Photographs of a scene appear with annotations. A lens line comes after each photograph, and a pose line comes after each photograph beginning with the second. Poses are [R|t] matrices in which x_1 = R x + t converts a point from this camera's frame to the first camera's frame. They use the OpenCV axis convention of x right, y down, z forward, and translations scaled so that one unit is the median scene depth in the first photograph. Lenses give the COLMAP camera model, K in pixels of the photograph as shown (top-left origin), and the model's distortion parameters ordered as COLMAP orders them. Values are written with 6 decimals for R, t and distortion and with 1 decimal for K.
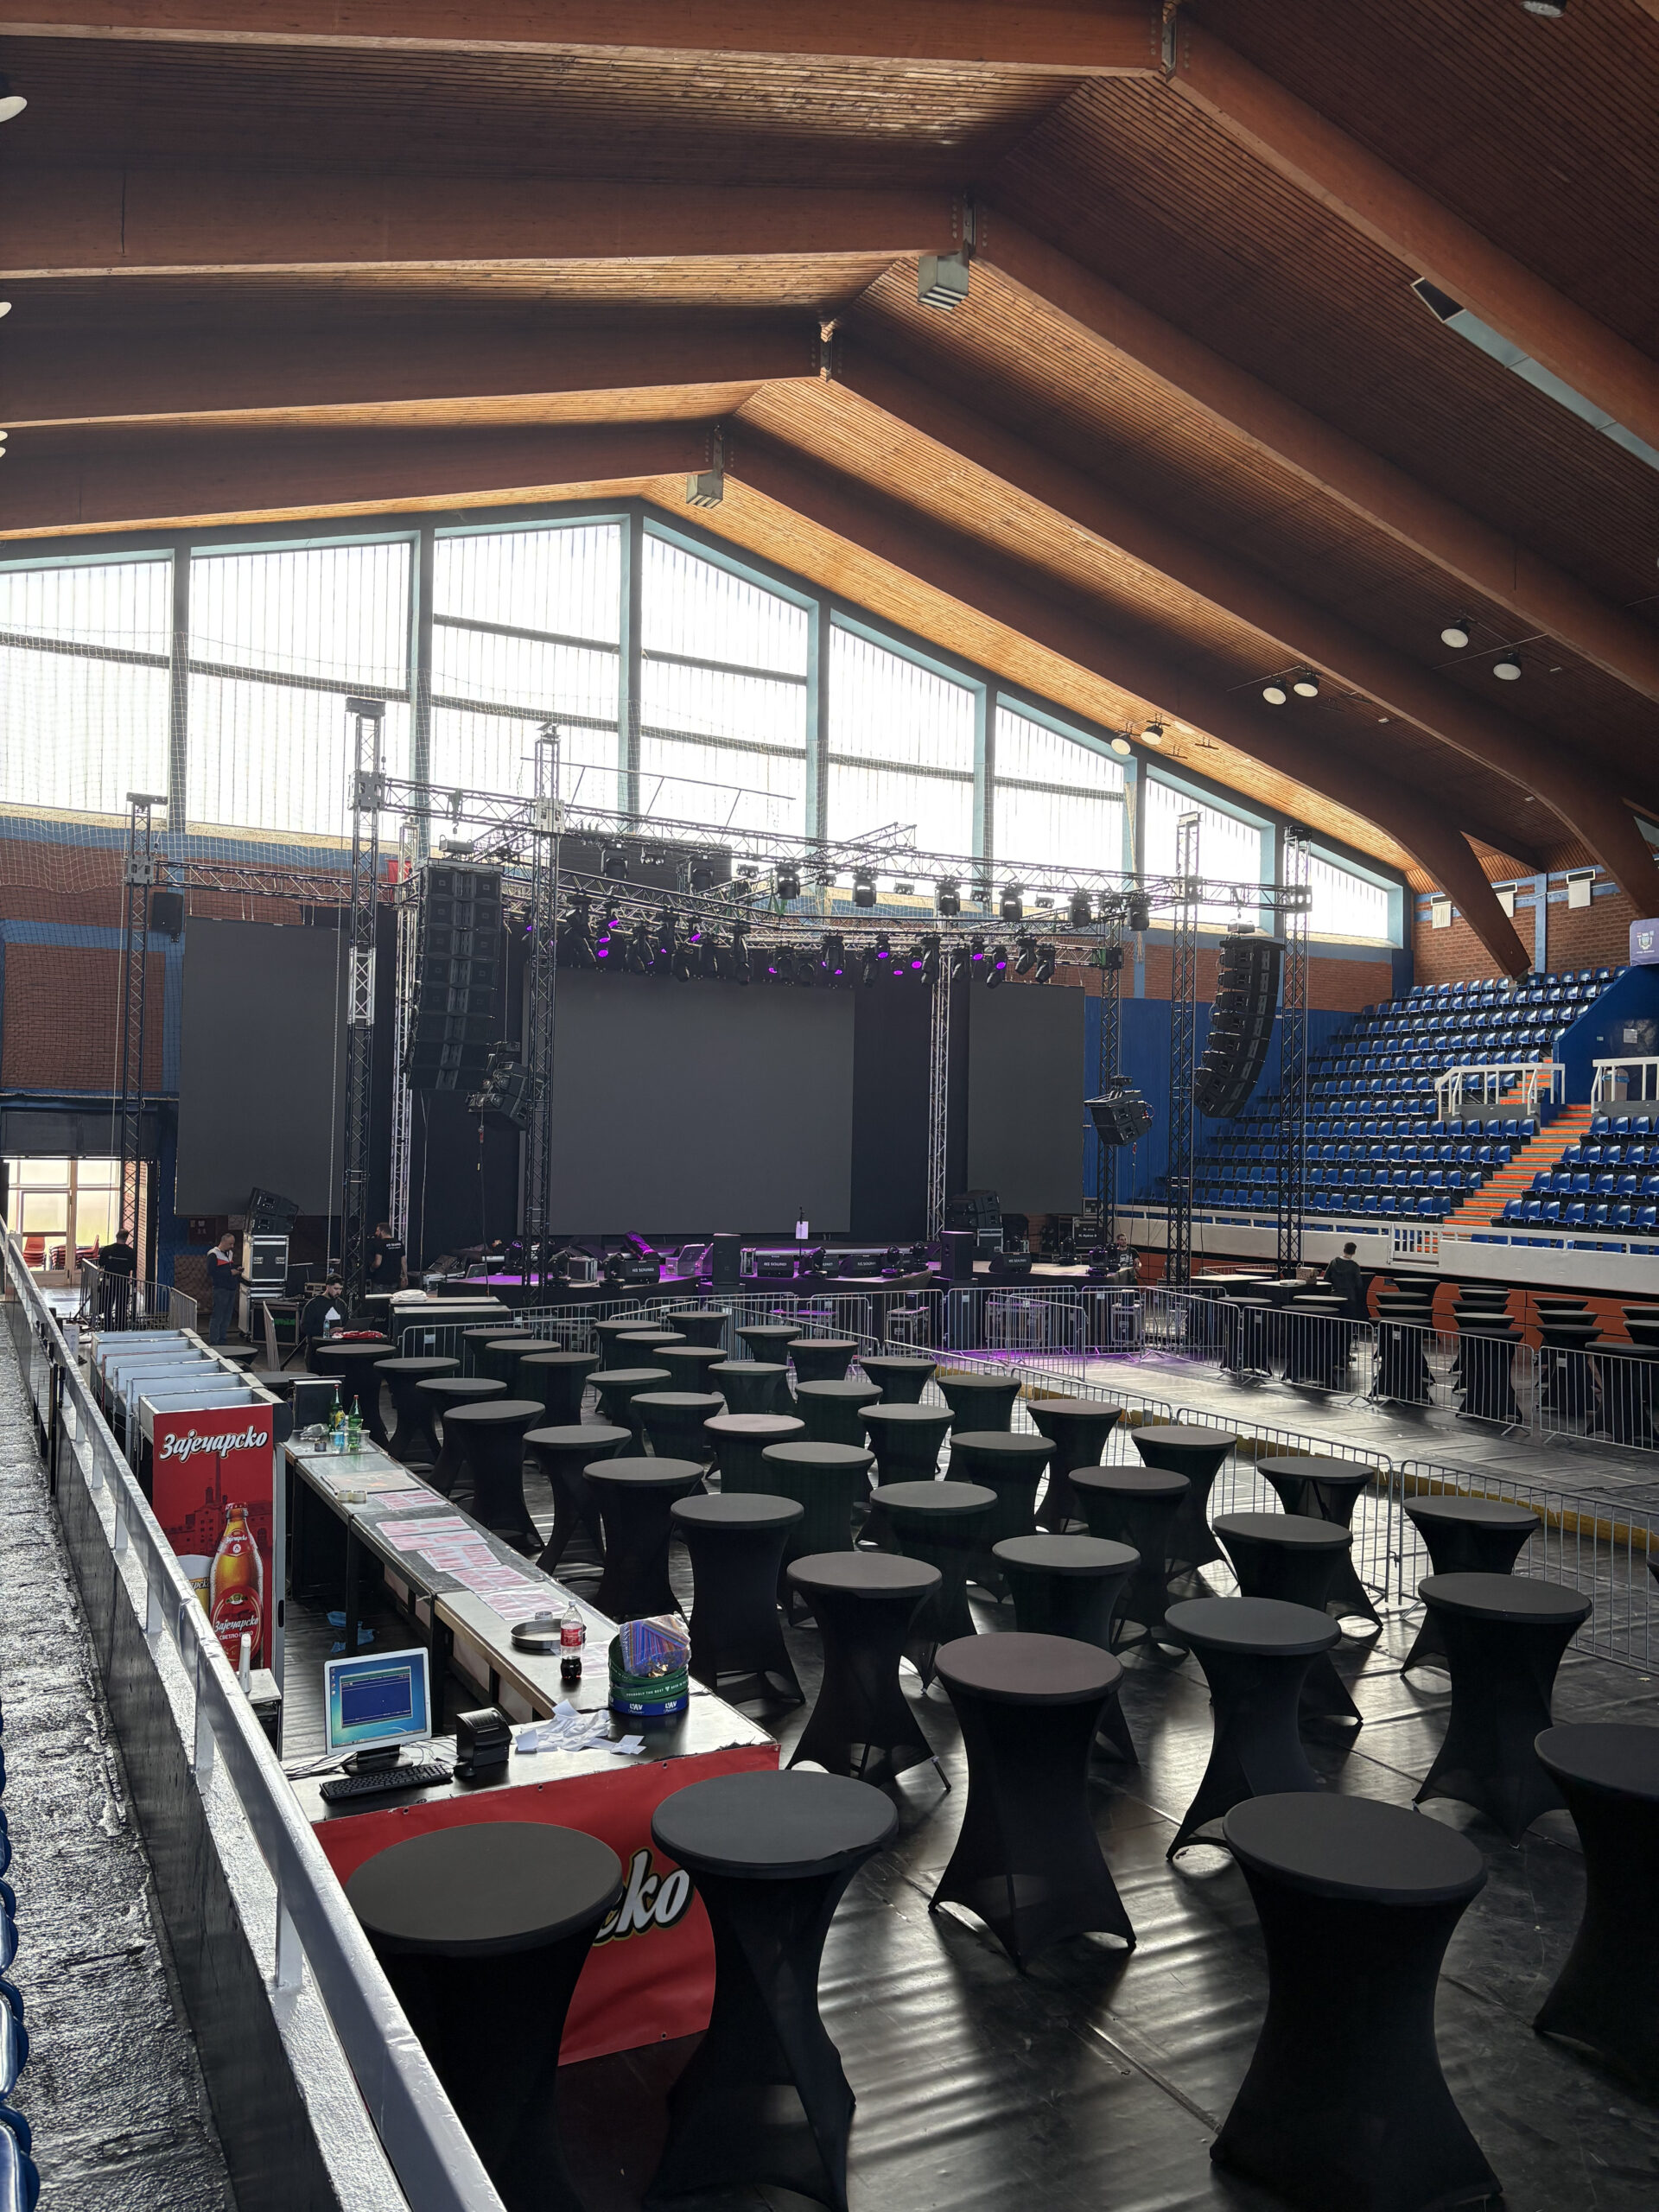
lens RADIAL K [[1667.0, 0, 853.8], [0, 1667.0, 1102.2], [0, 0, 1]] dist [0.061037, -0.004218]
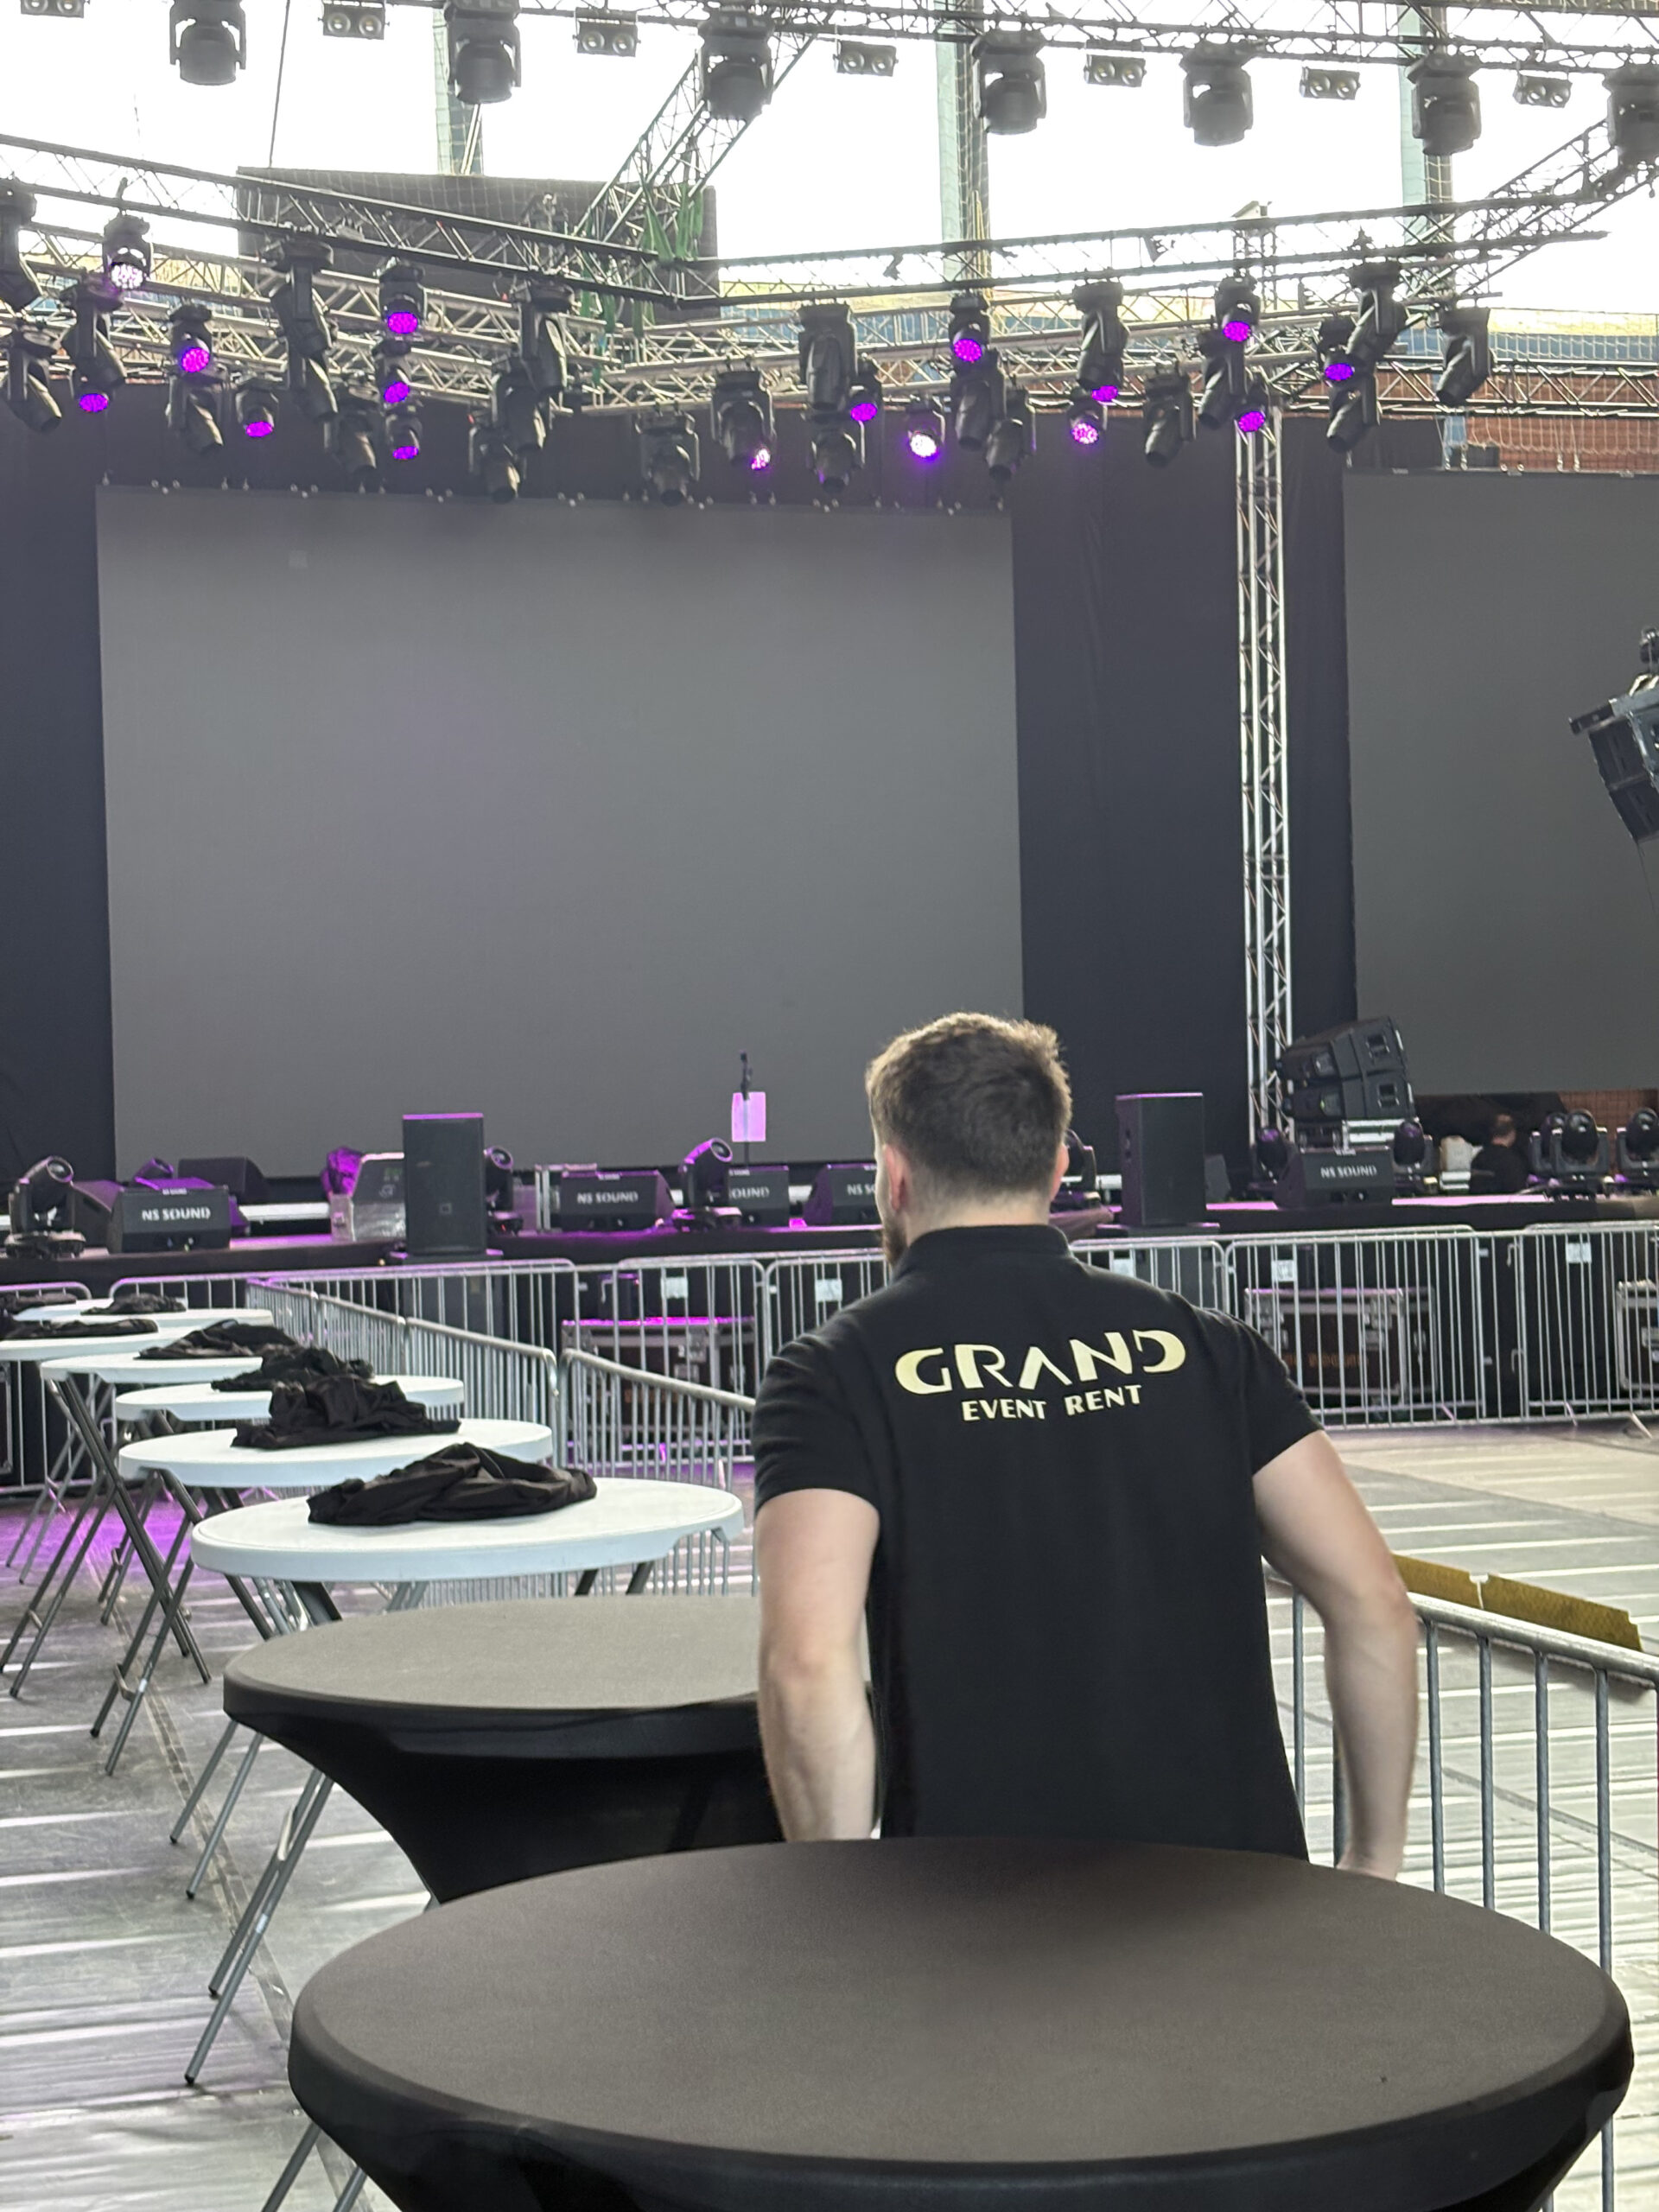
lens RADIAL K [[3342.3, 0, 829.5], [0, 3342.3, 1106.0], [0, 0, 1]] dist [0.273524, -0.992727]
pose [[0.972659, -0.049785, -0.226839, 0.135252], [0.052783, 0.998580, 0.007166, 0.062629], [0.226160, -0.018943, 0.973906, 0.259864]]
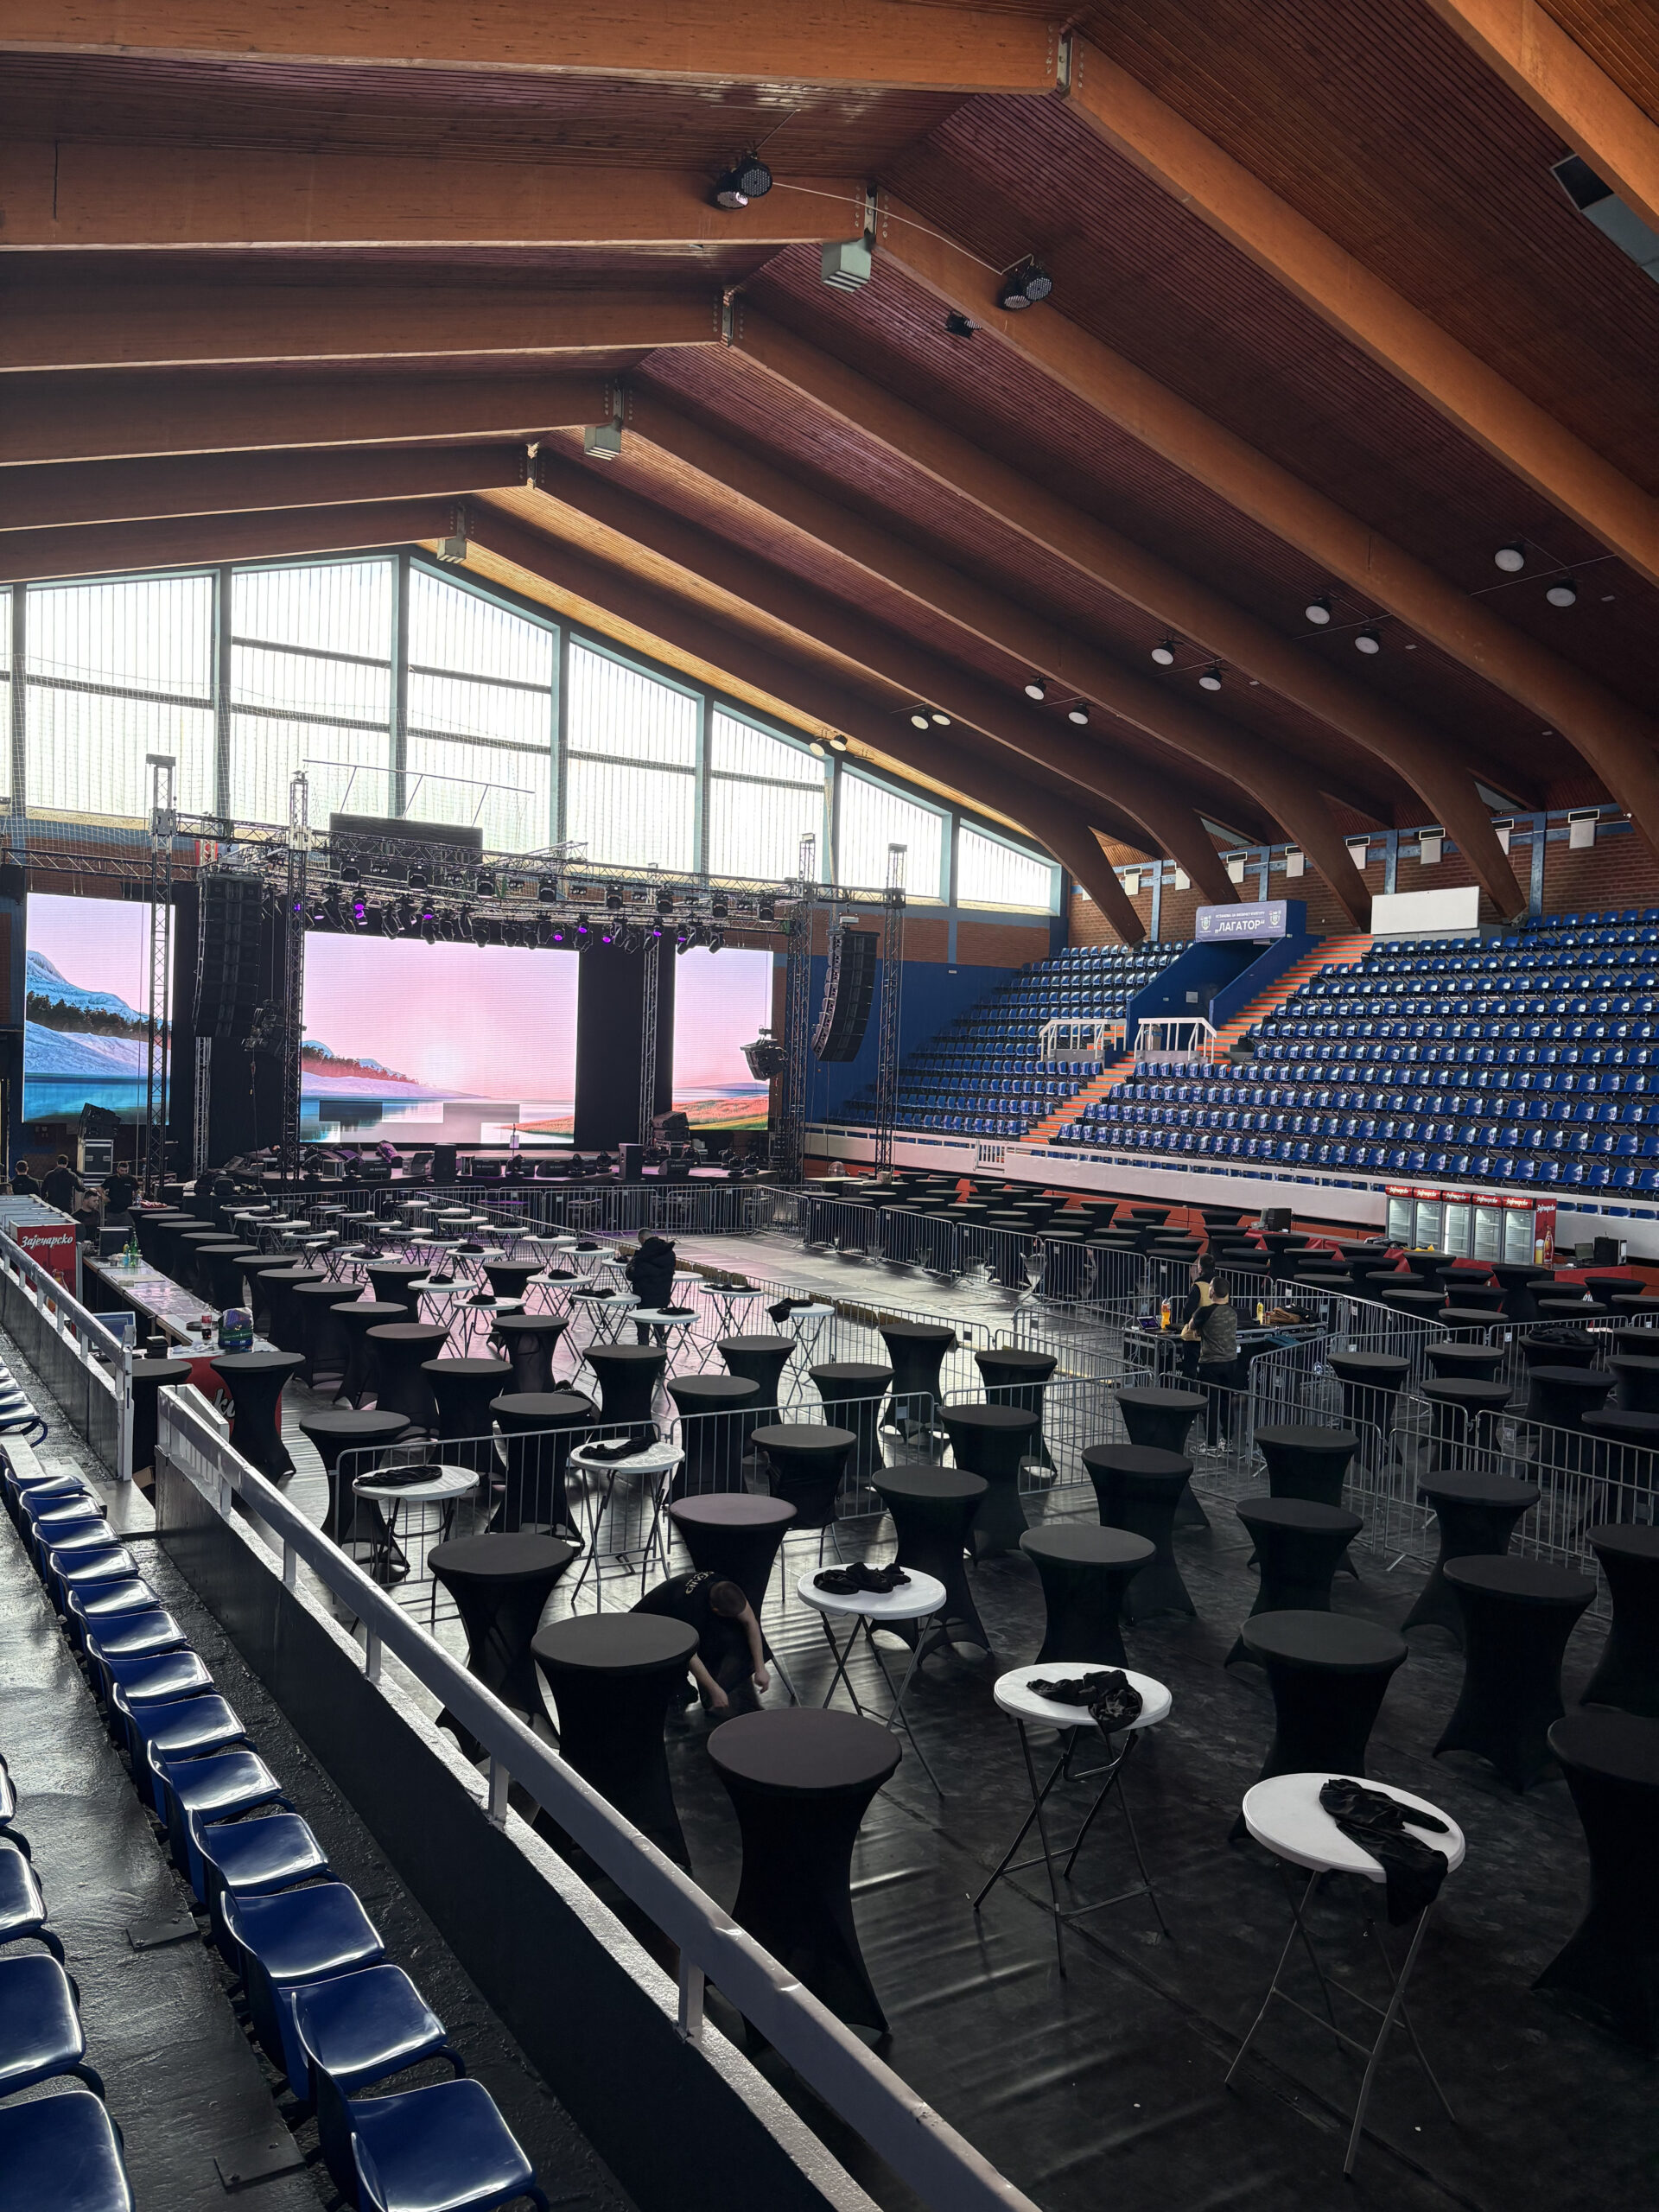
lens RADIAL K [[1686.4, 0, 834.3], [0, 1686.4, 1125.6], [0, 0, 1]] dist [0.098213, -0.217812]
pose [[0.998036, 0.013561, 0.061155, 0.124910], [-0.017735, 0.997512, 0.068237, -0.028106], [-0.060077, -0.069187, 0.995793, -0.311348]]
